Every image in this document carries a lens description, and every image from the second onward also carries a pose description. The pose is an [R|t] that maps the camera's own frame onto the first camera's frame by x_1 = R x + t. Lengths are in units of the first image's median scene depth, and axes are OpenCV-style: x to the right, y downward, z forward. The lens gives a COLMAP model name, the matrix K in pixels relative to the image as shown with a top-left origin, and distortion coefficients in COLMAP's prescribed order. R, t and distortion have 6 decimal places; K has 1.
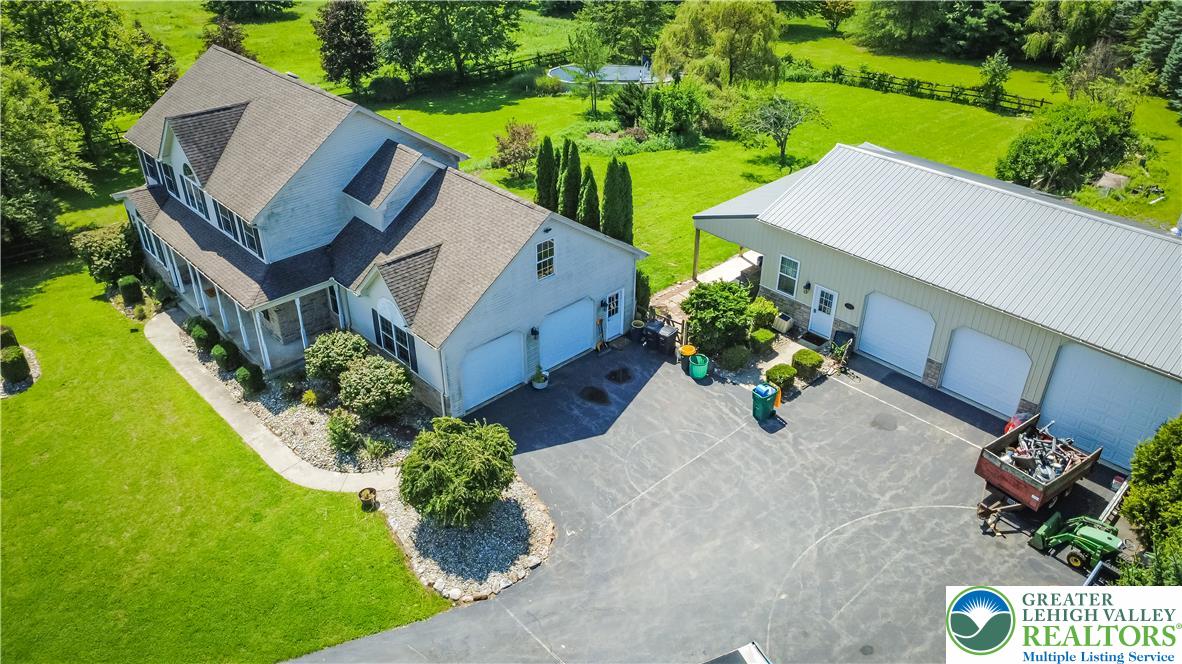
lens RADIAL K [[866.8, 0, 587.0], [0, 866.8, 332.9], [0, 0, 1]] dist [-0.001349, -0.004426]
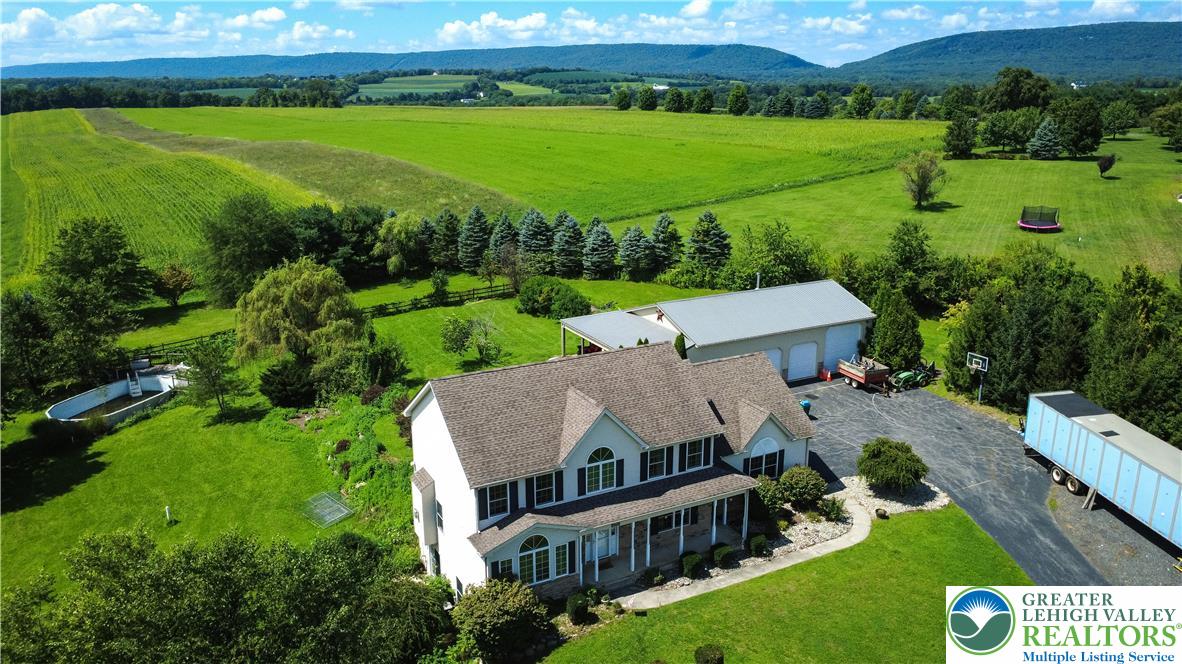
lens RADIAL K [[866.8, 0, 589.0], [0, 866.8, 328.3], [0, 0, 1]] dist [-0.001349, -0.004426]
pose [[0.267091, -0.263050, 0.927075, -1.453433], [0.505920, 0.857060, 0.097428, -0.441340], [-0.820187, 0.443004, 0.361995, 0.546329]]
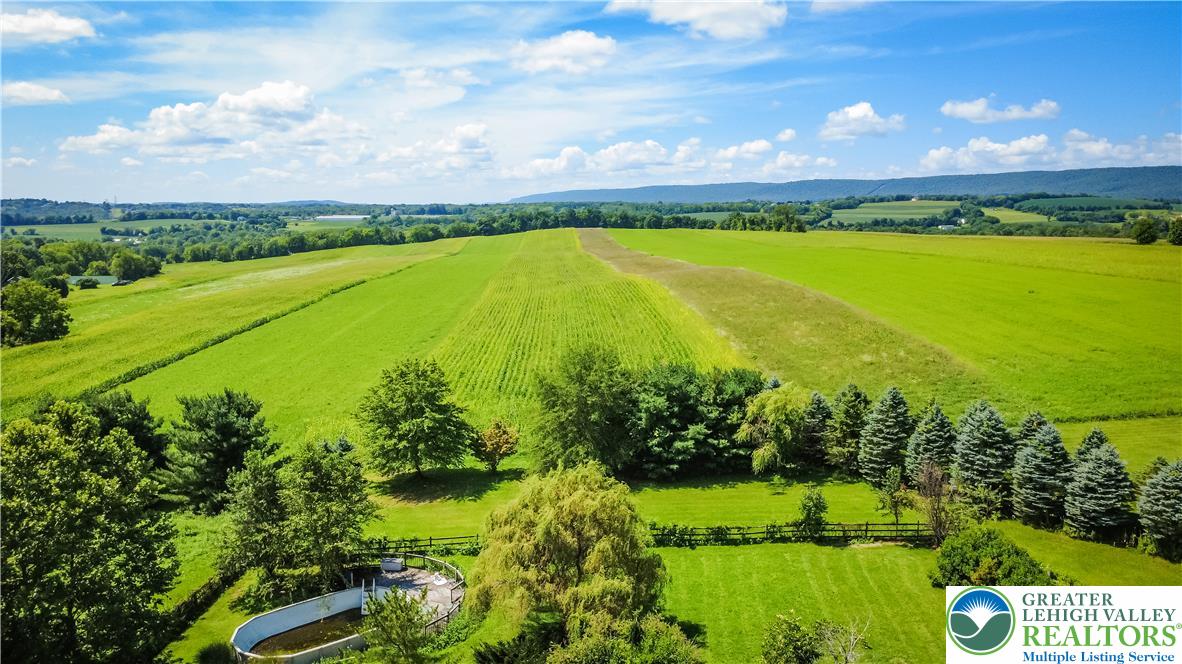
lens RADIAL K [[866.8, 0, 588.7], [0, 866.8, 330.2], [0, 0, 1]] dist [-0.001349, -0.004426]
pose [[0.714763, -0.094521, 0.692950, -0.600157], [0.361638, 0.898028, -0.250528, -0.573521], [-0.598608, 0.429665, 0.676059, 0.756425]]
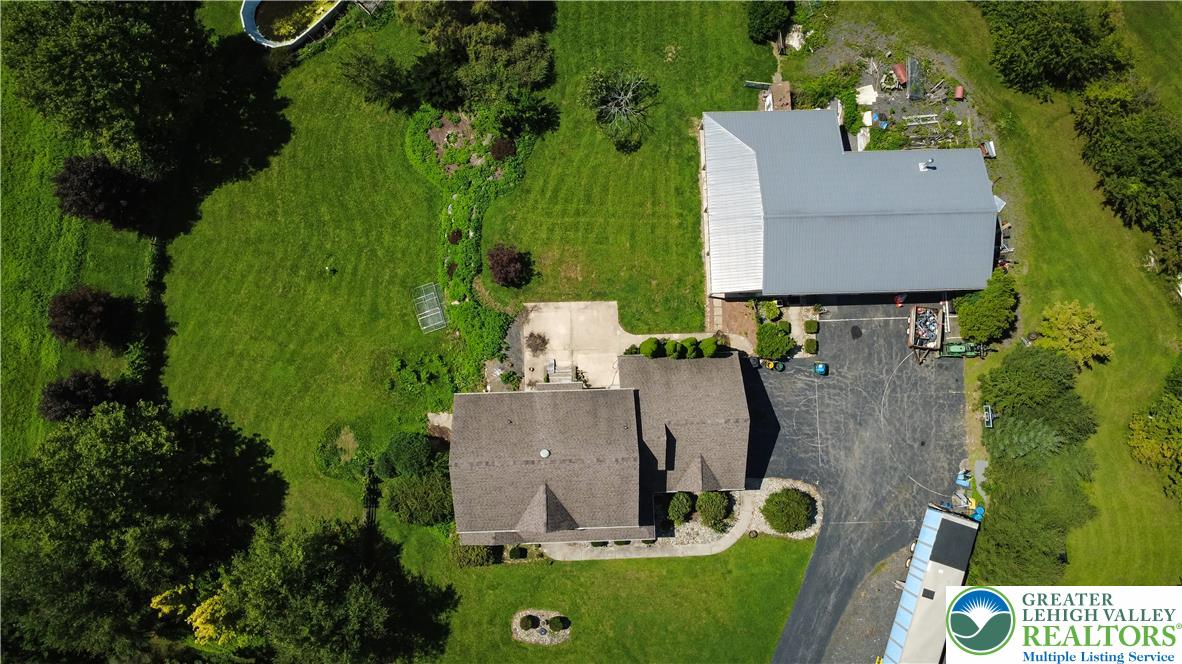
lens RADIAL K [[866.8, 0, 589.0], [0, 866.8, 327.9], [0, 0, 1]] dist [-0.001349, -0.004426]
pose [[0.663763, -0.742991, 0.085926, -0.263628], [0.377363, 0.431863, 0.819202, -1.761035], [-0.645768, -0.511331, 0.567032, 0.160151]]
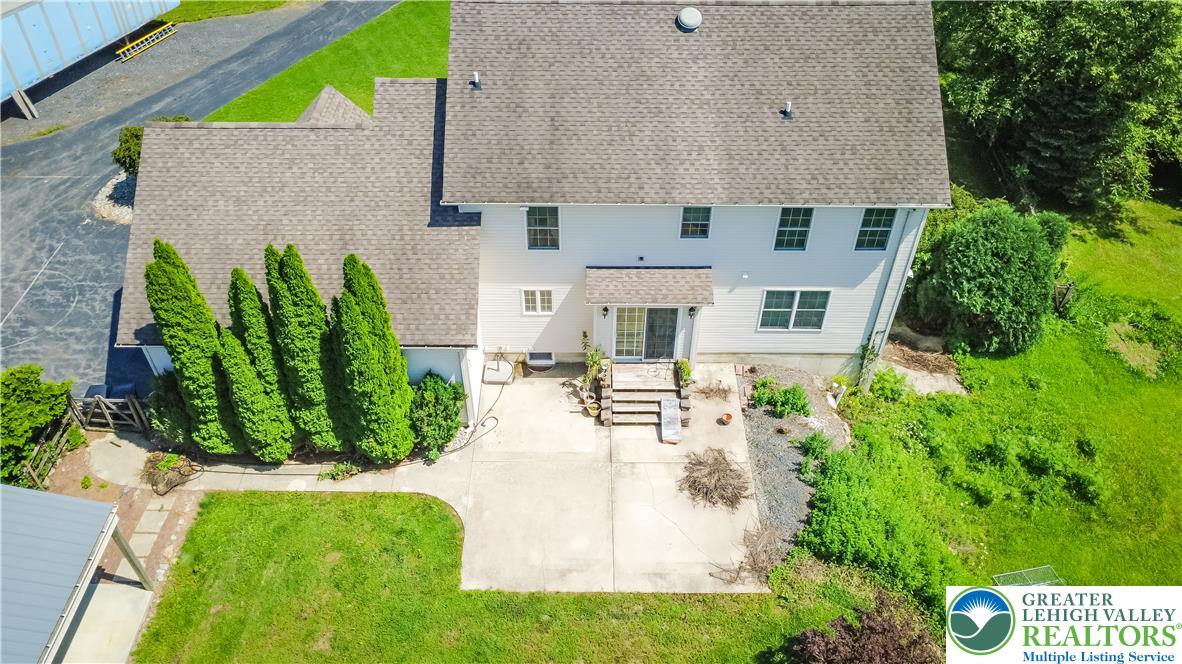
lens RADIAL K [[866.8, 0, 589.5], [0, 866.8, 330.8], [0, 0, 1]] dist [-0.001349, -0.004426]
pose [[-0.687322, 0.498517, -0.528270, 0.159105], [-0.380021, 0.373005, 0.846435, -0.747263], [0.619009, 0.782527, -0.066928, 1.228071]]
